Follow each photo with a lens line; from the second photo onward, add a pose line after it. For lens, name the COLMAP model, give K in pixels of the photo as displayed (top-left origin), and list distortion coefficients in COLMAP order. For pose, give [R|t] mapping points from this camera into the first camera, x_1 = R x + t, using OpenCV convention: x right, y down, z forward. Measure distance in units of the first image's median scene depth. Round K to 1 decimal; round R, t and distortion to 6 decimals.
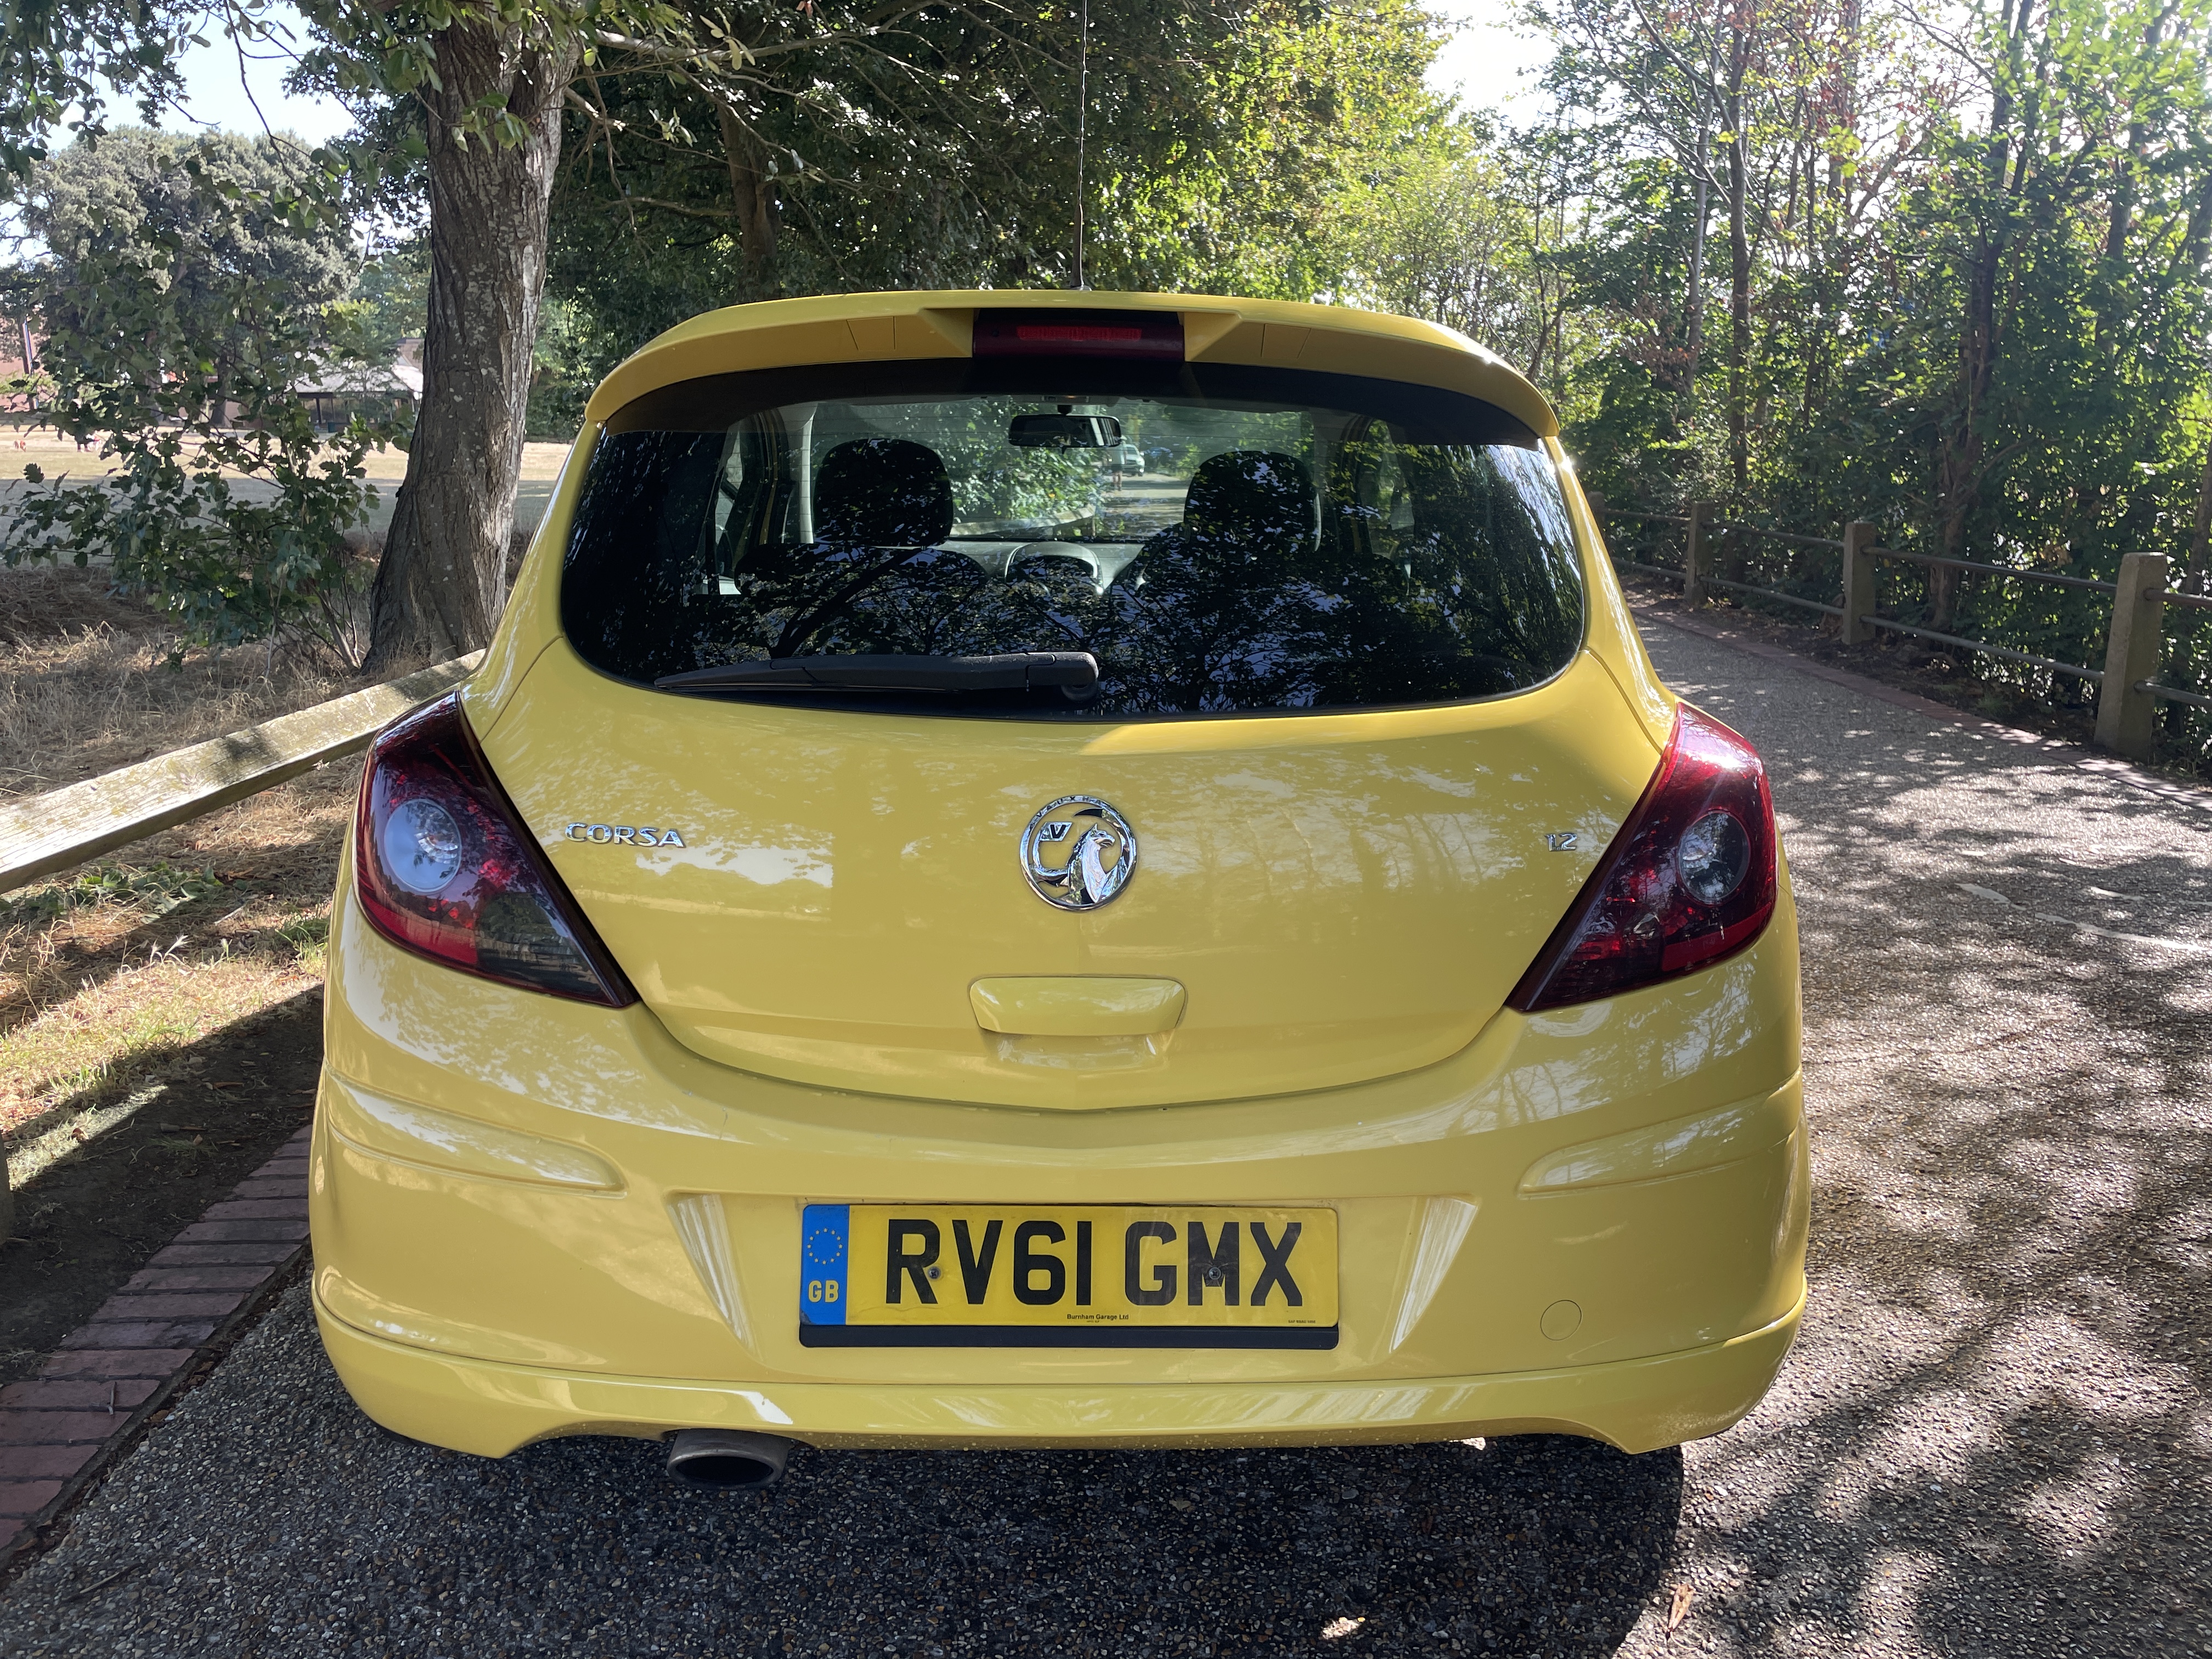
lens RADIAL K [[1704.7, 0, 1095.0], [0, 1704.7, 797.0], [0, 0, 1]] dist [0.079633, -0.107650]
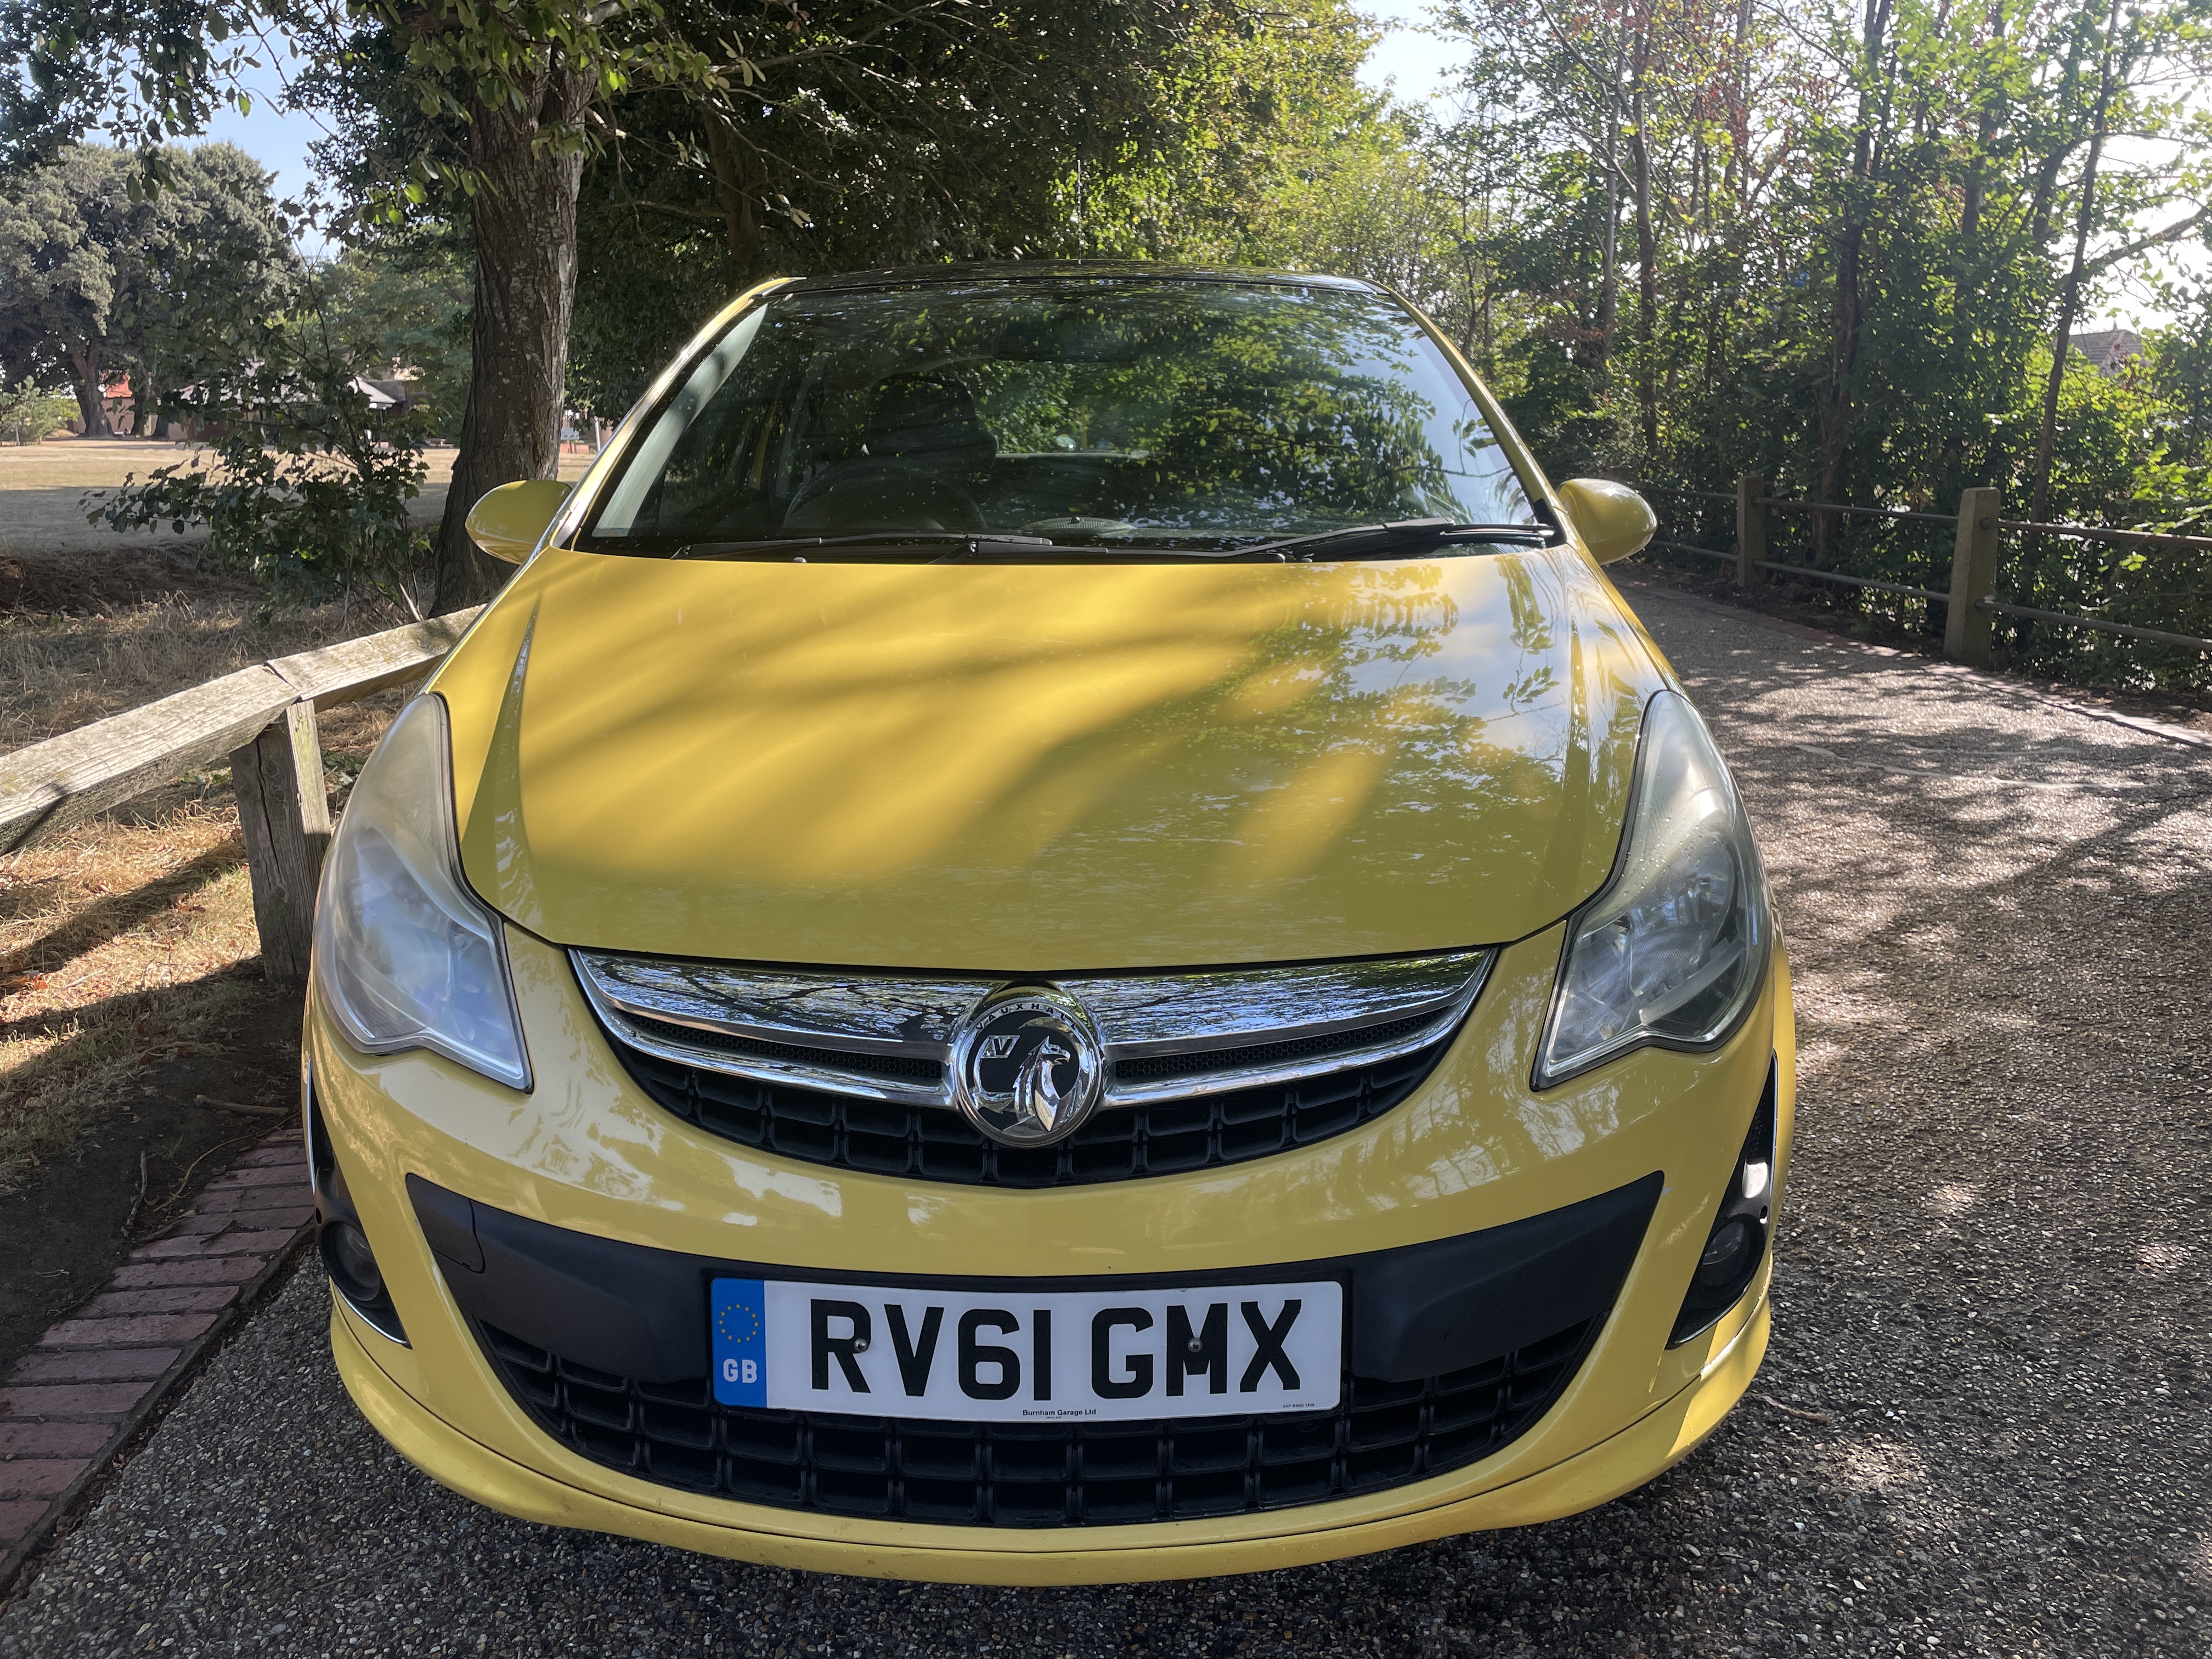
lens RADIAL K [[1704.7, 0, 1095.0], [0, 1704.7, 797.0], [0, 0, 1]] dist [0.079633, -0.107650]
pose [[0.999317, -0.024665, 0.027527, -0.023339], [0.024652, 0.999696, 0.000825, 0.052344], [-0.027539, -0.000146, 0.999621, -0.145252]]
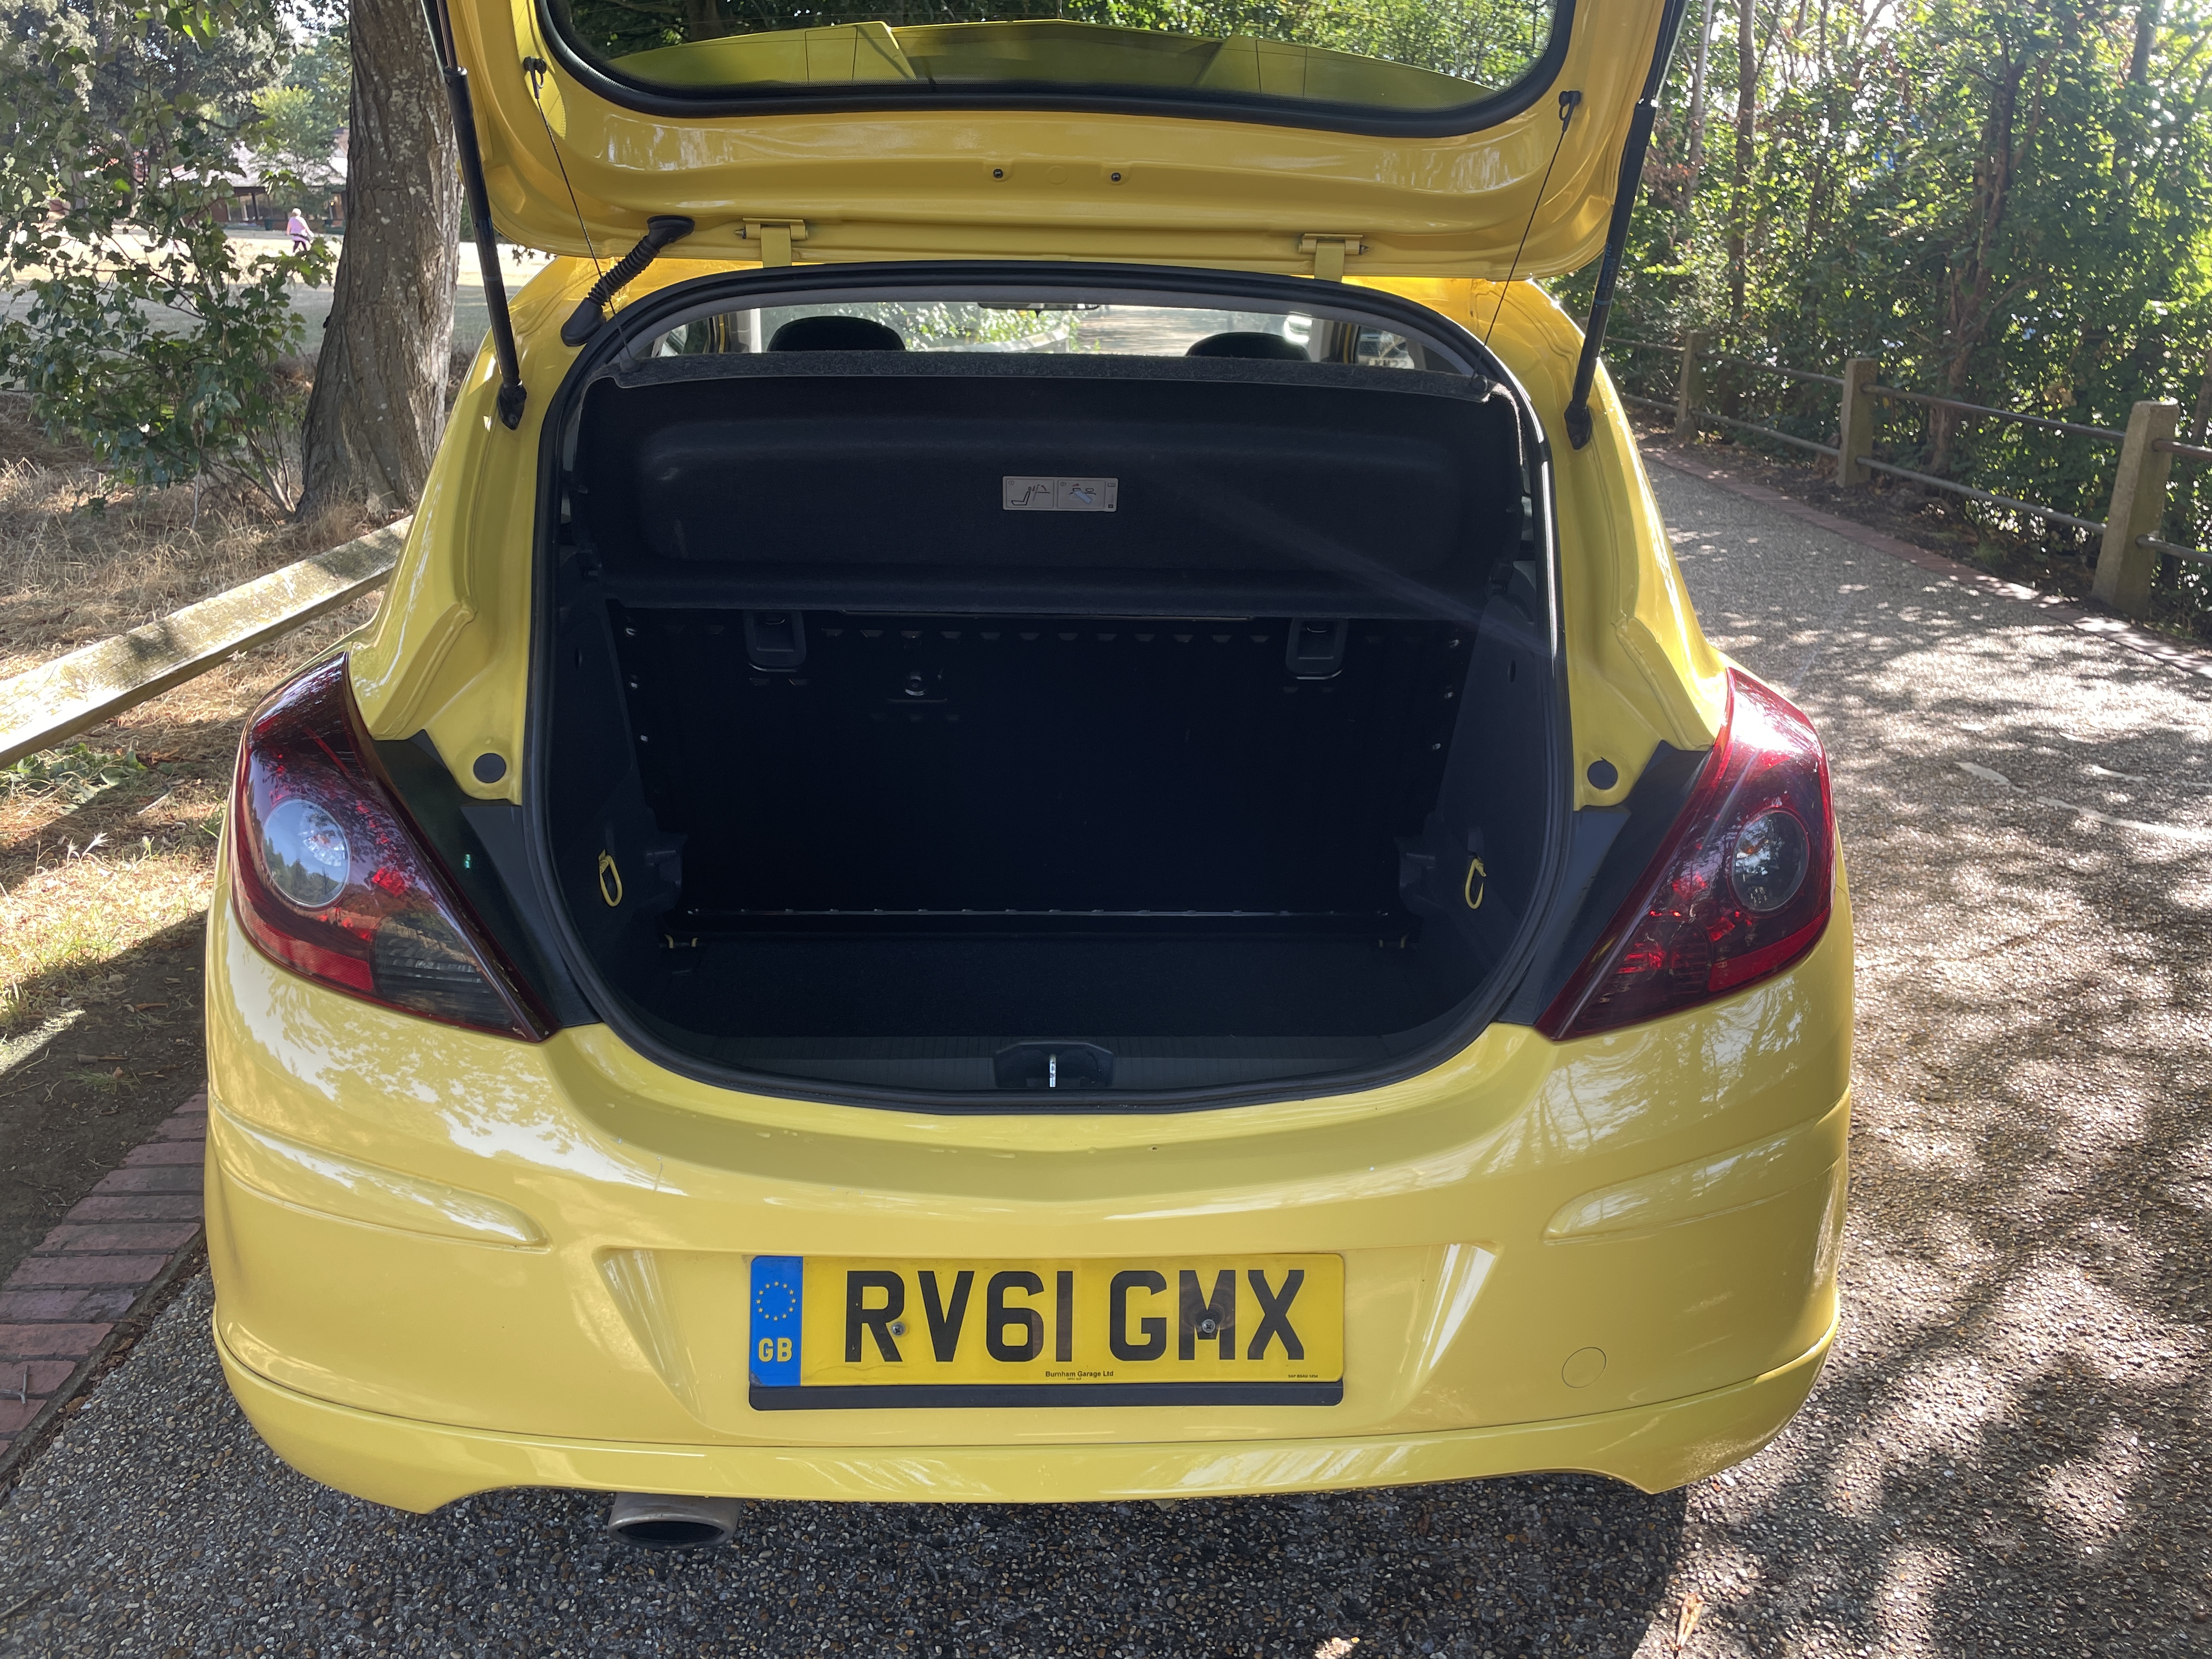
lens RADIAL K [[1703.2, 0, 1106.0], [0, 1703.2, 806.3], [0, 0, 1]] dist [0.079607, -0.110318]
pose [[0.999743, 0.000874, 0.022659, -0.001250], [-0.003390, 0.993788, 0.111234, -0.023206], [-0.022421, -0.111282, 0.993536, 0.031349]]
